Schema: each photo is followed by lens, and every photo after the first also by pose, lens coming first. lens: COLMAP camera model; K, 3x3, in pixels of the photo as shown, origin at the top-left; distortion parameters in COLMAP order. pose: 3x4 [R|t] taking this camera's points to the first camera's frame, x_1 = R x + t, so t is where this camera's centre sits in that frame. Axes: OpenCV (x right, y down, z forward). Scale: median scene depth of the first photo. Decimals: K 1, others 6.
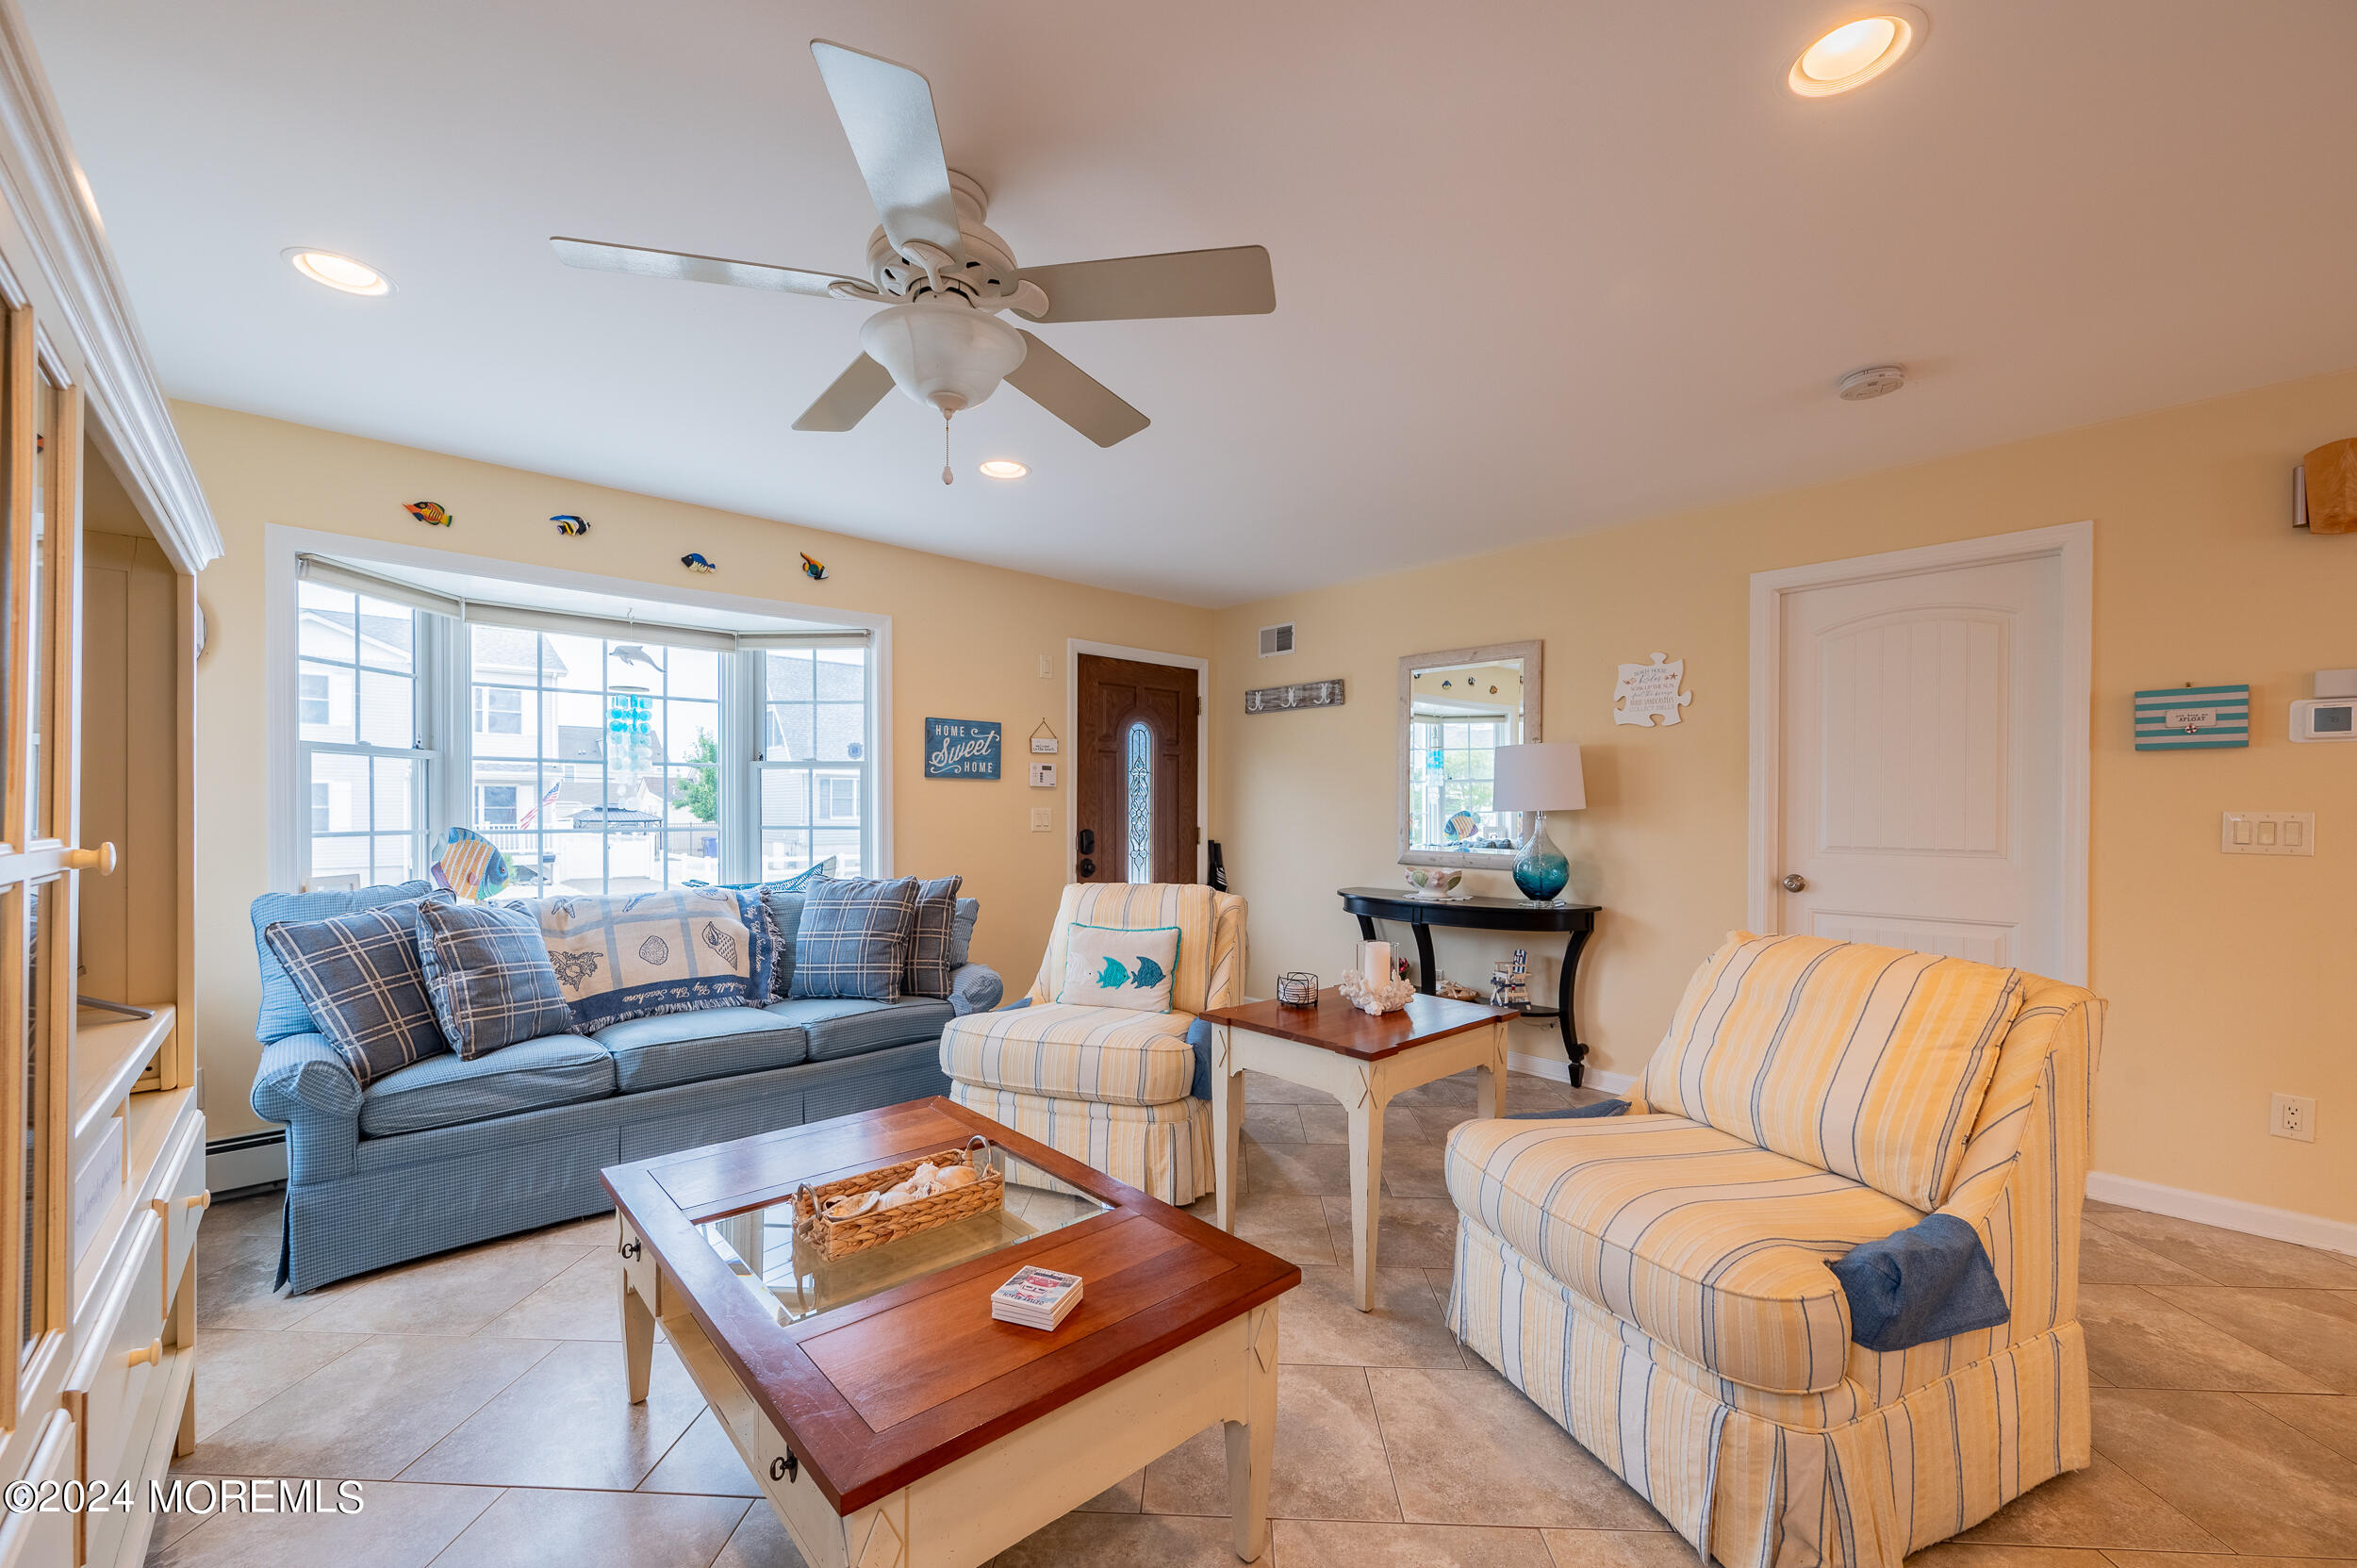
lens RADIAL K [[957.0, 0, 1131.9], [0, 957.0, 810.3], [0, 0, 1]] dist [-0.002052, 0.000763]
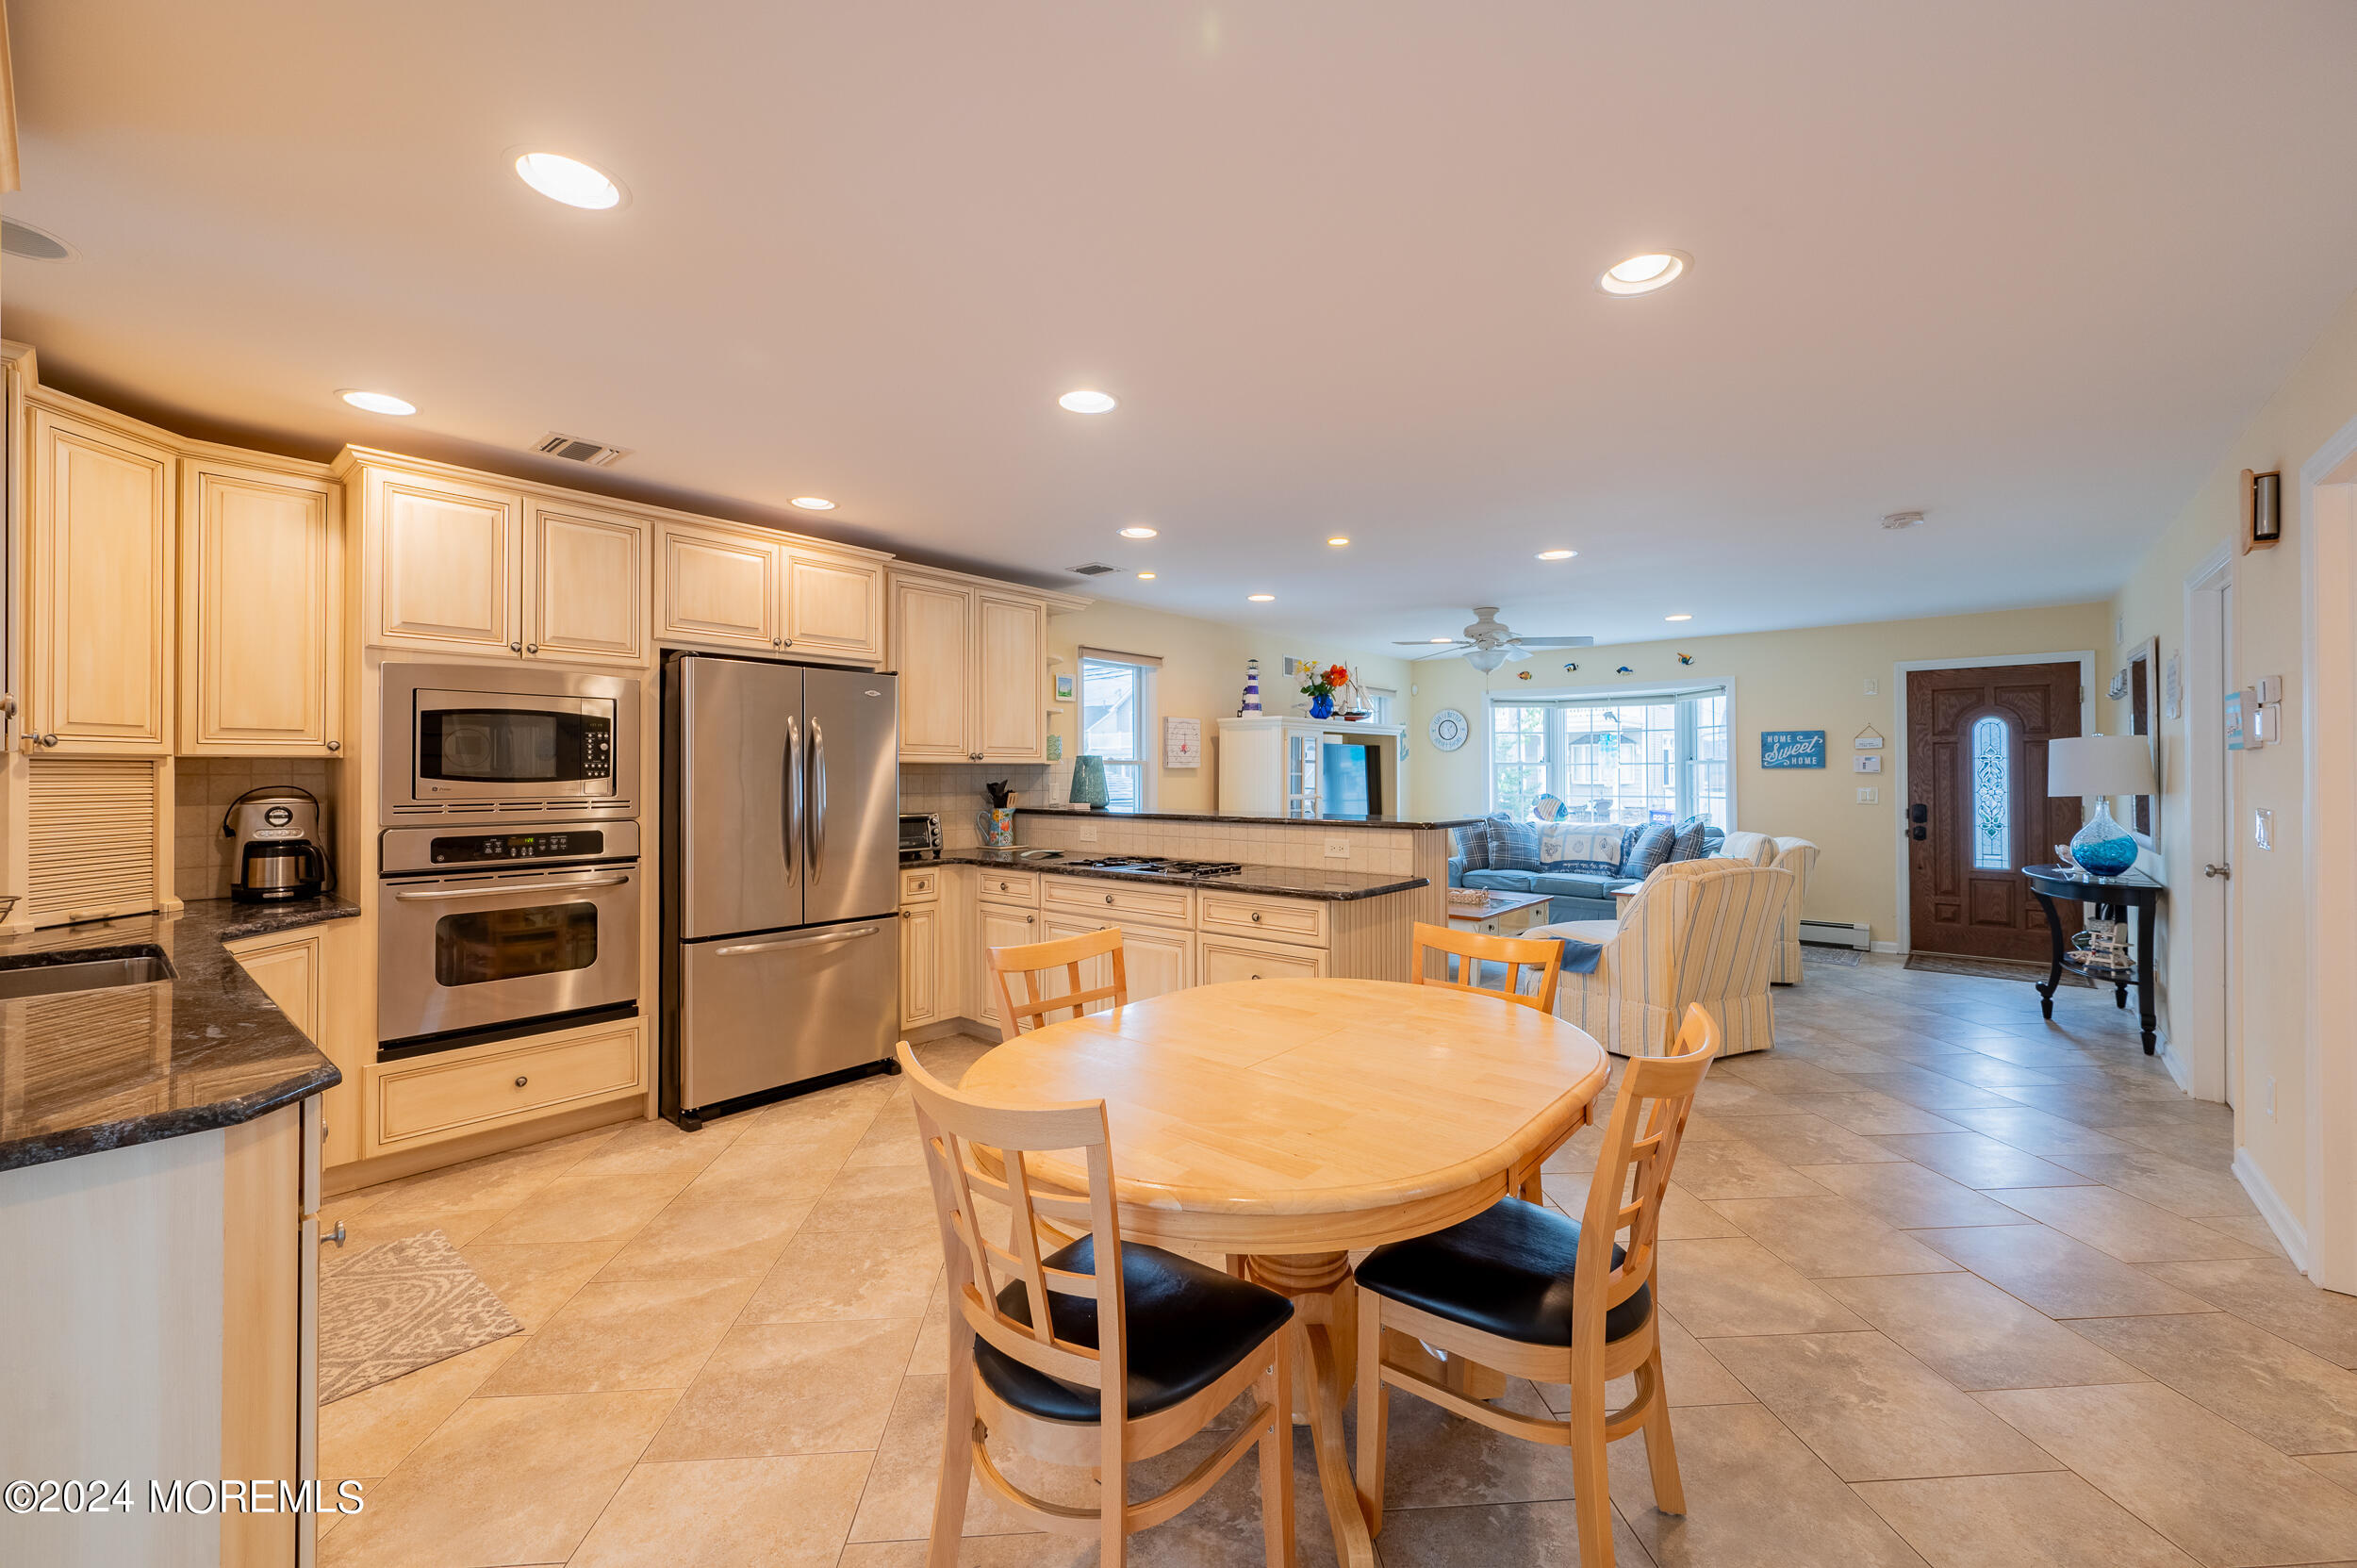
lens RADIAL K [[957.0, 0, 1211.9], [0, 957.0, 775.6], [0, 0, 1]] dist [-0.002052, 0.000763]
pose [[0.137911, 0.000417, -0.990445, 1.391845], [0.005893, 0.999982, 0.001242, -0.031433], [0.990427, -0.006008, 0.137906, -0.191474]]
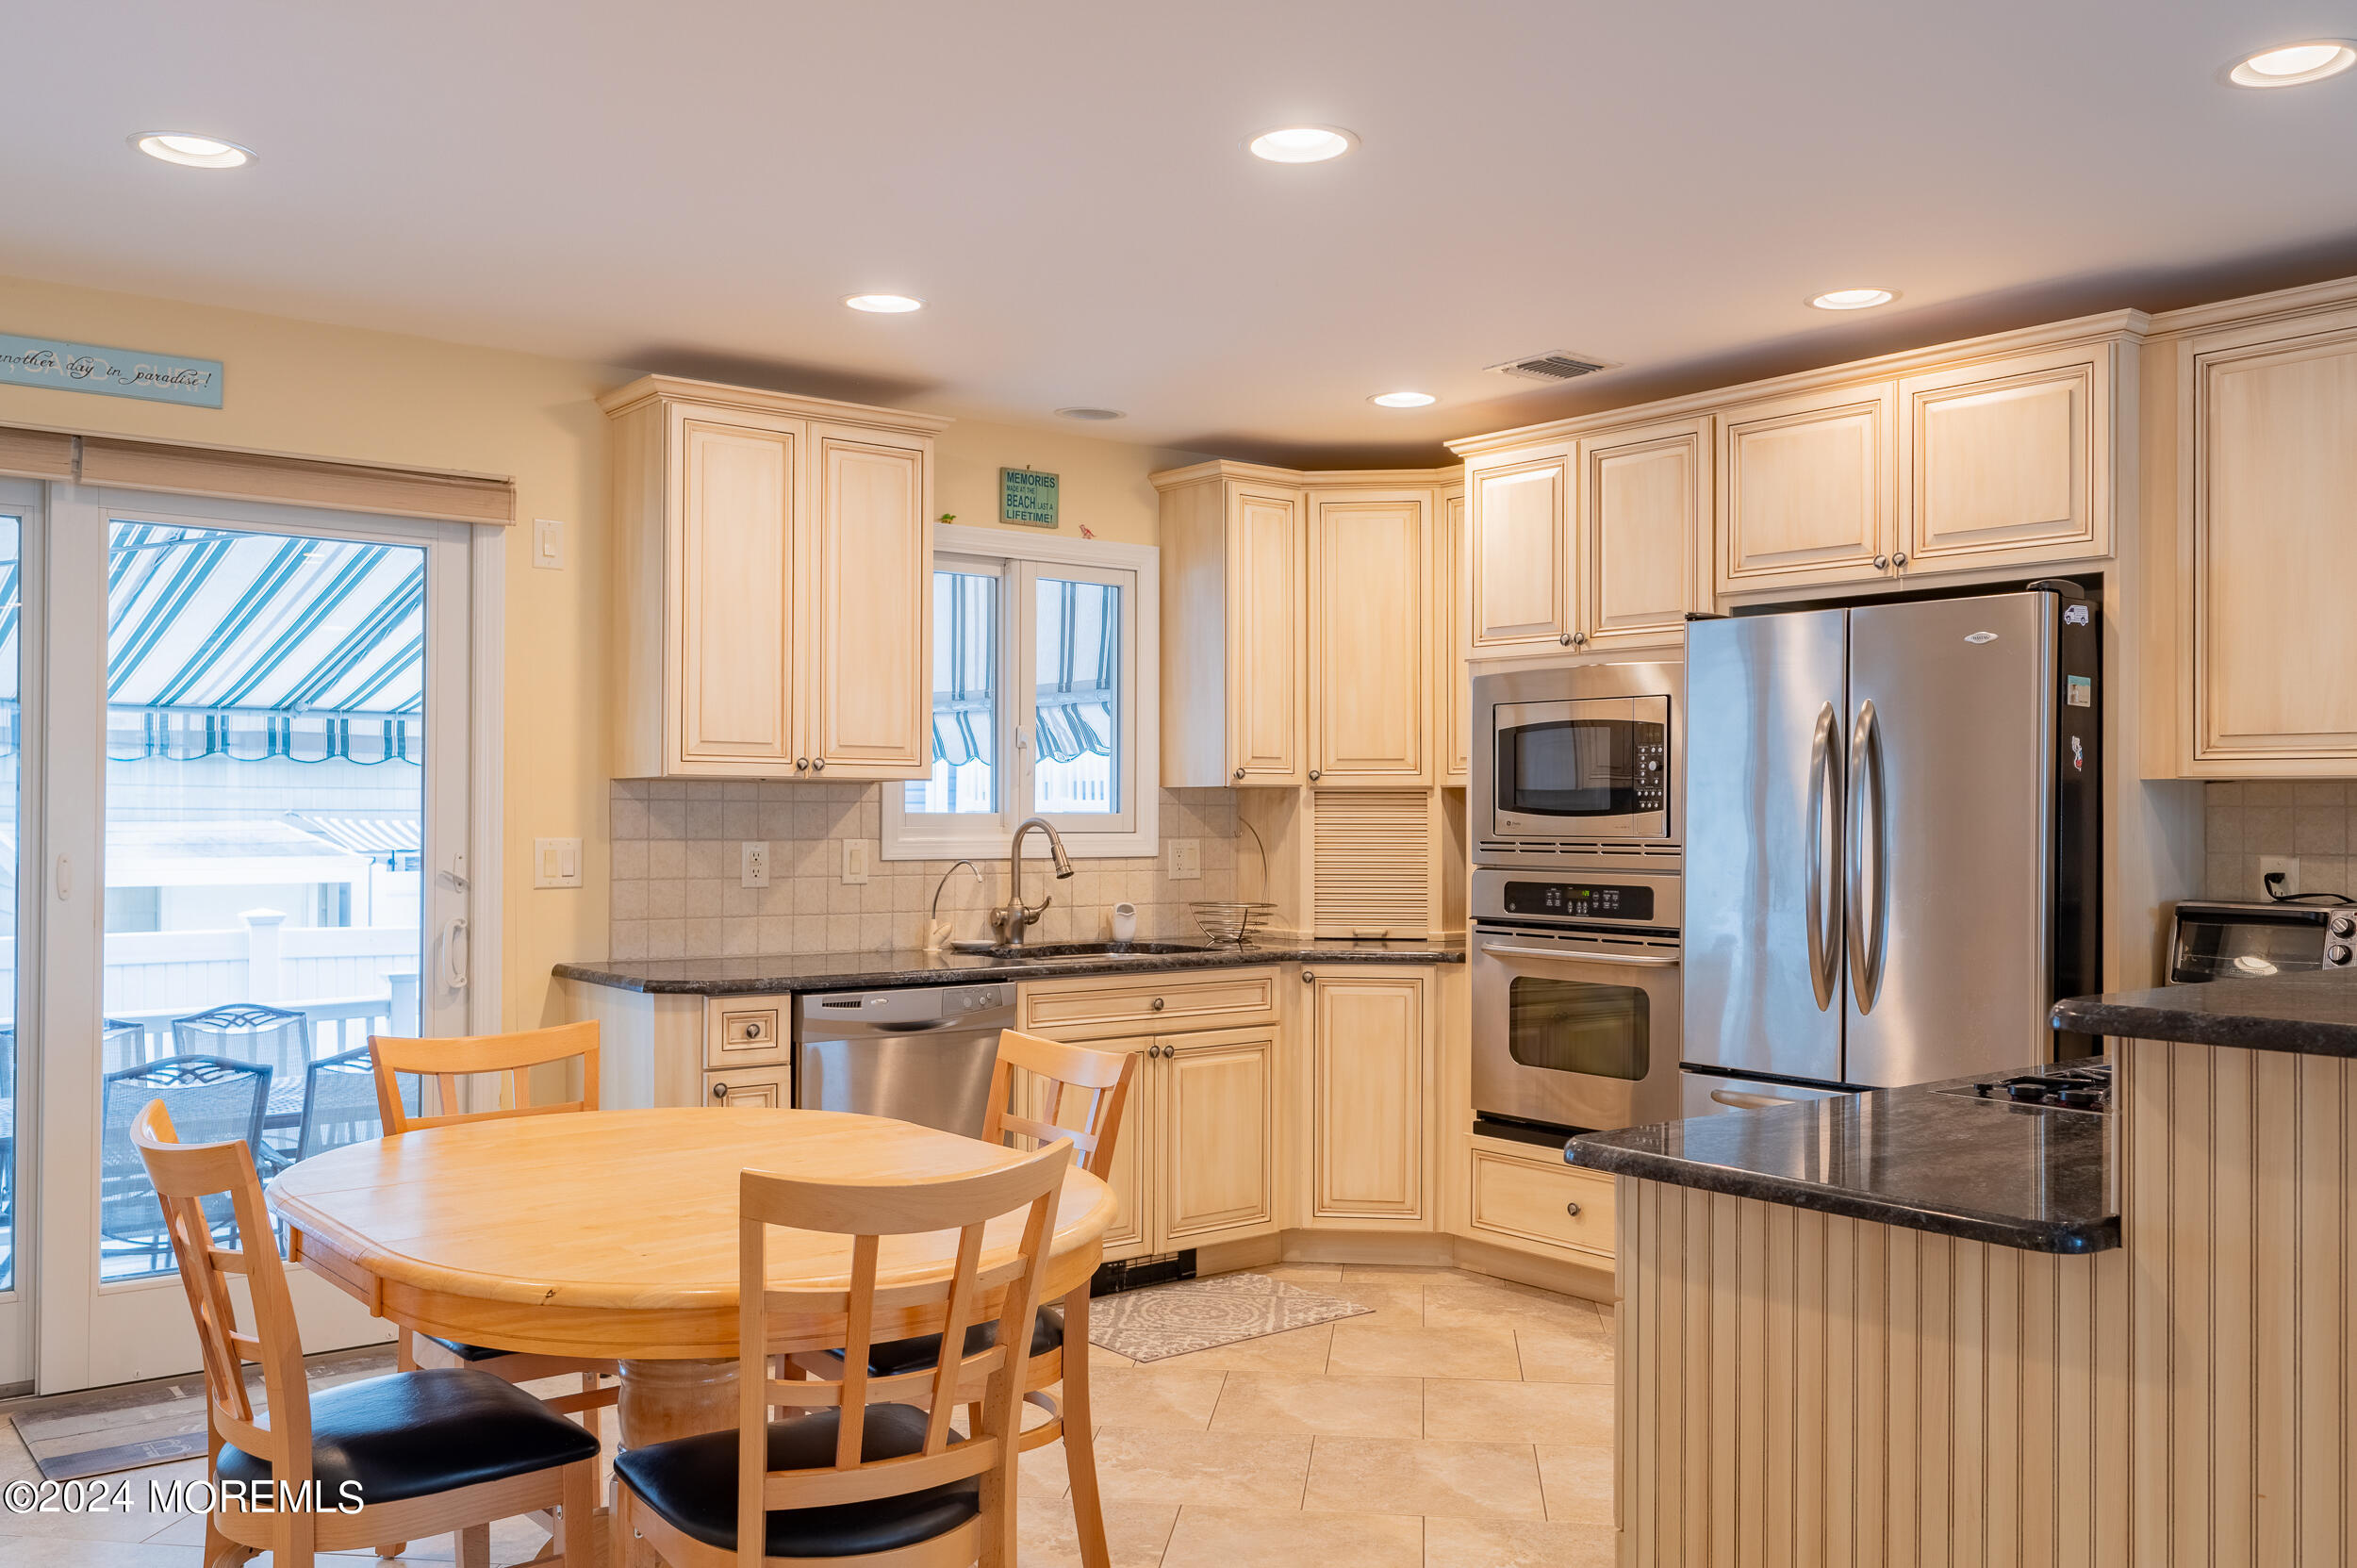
lens RADIAL K [[2010.7, 0, 1089.6], [0, 2010.7, 814.7], [0, 0, 1]] dist [-0.009945, 0.014393]
pose [[-0.991652, -0.006437, 0.128780, 0.657410], [-0.006895, 0.999971, -0.003106, -0.022863], [-0.128756, -0.003968, -0.991668, 0.657049]]
